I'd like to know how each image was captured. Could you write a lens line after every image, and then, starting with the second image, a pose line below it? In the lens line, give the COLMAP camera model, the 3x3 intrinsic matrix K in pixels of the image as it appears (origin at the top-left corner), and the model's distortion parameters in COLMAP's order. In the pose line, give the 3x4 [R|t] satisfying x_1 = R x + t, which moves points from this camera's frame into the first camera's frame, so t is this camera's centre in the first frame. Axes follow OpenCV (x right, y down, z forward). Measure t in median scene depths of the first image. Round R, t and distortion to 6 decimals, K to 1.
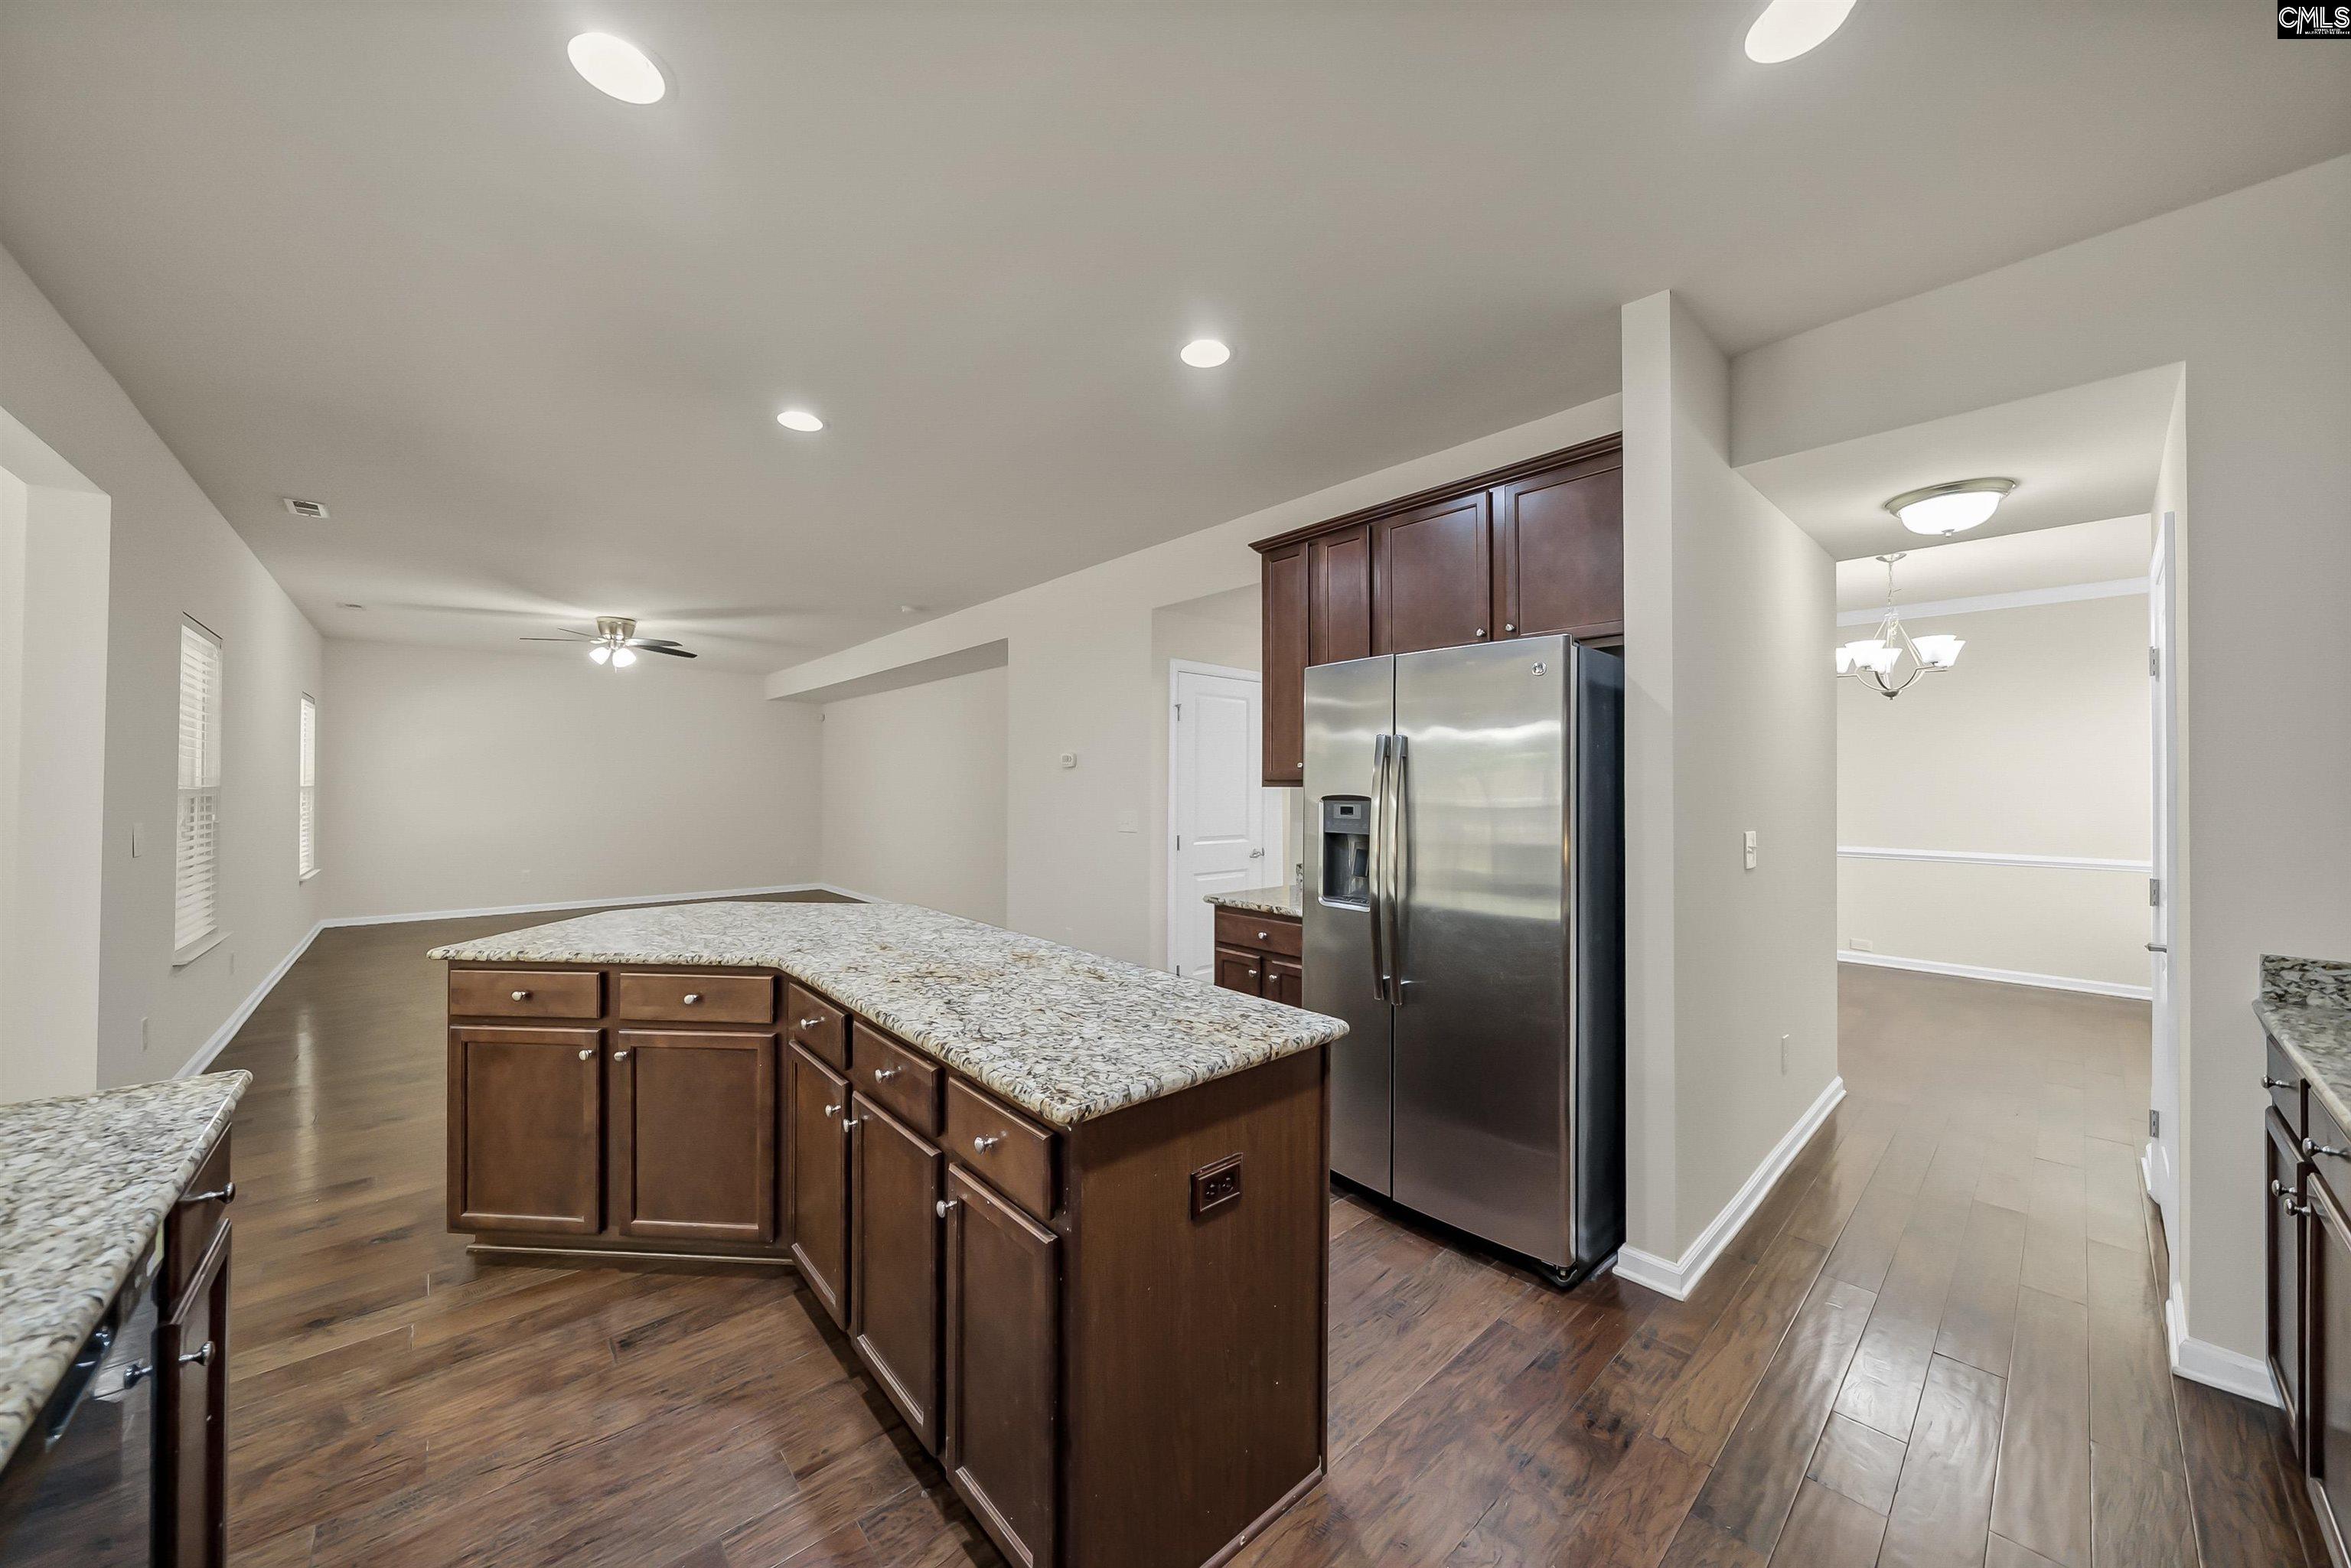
lens RADIAL K [[833.3, 0, 1169.1], [0, 833.3, 776.3], [0, 0, 1]] dist [-0.005351, -0.000377]
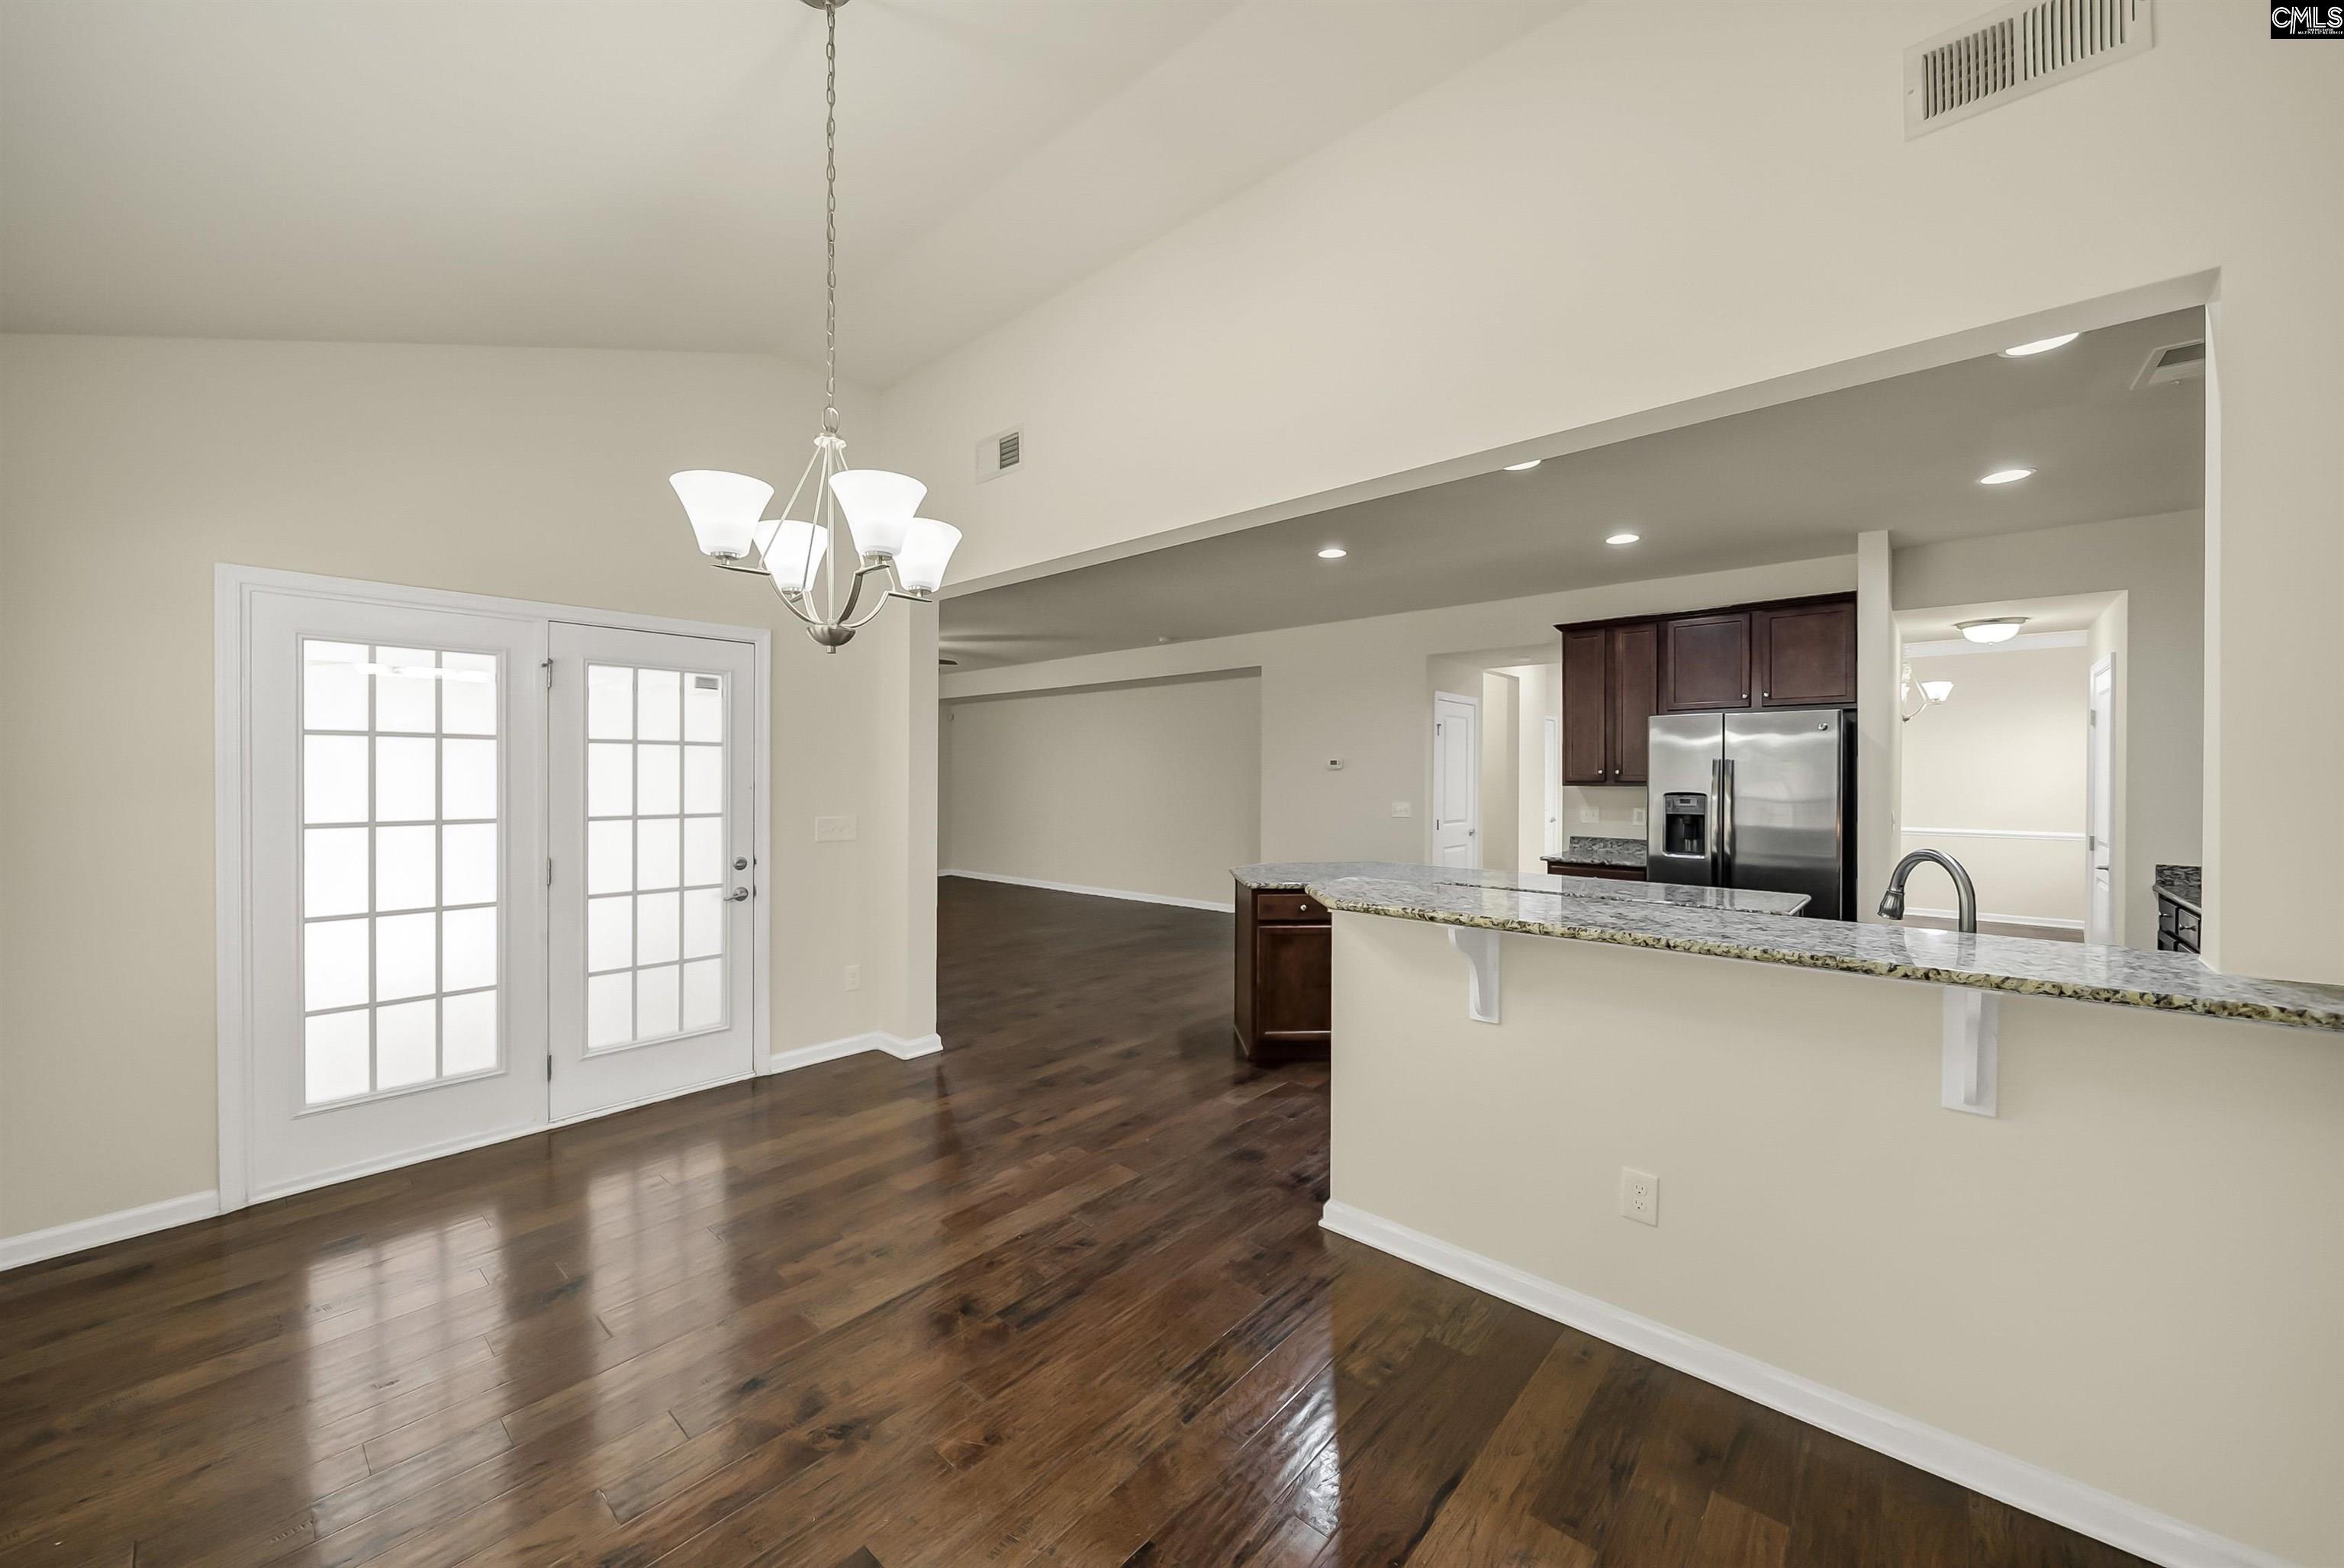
lens RADIAL K [[866.5, 0, 1183.5], [0, 866.5, 775.4], [0, 0, 1]] dist [-0.002065, -0.000128]
pose [[0.993132, -0.002609, 0.116972, -1.037032], [0.000889, 0.999891, 0.014760, -0.040495], [-0.116998, -0.014555, 0.993025, -0.671855]]
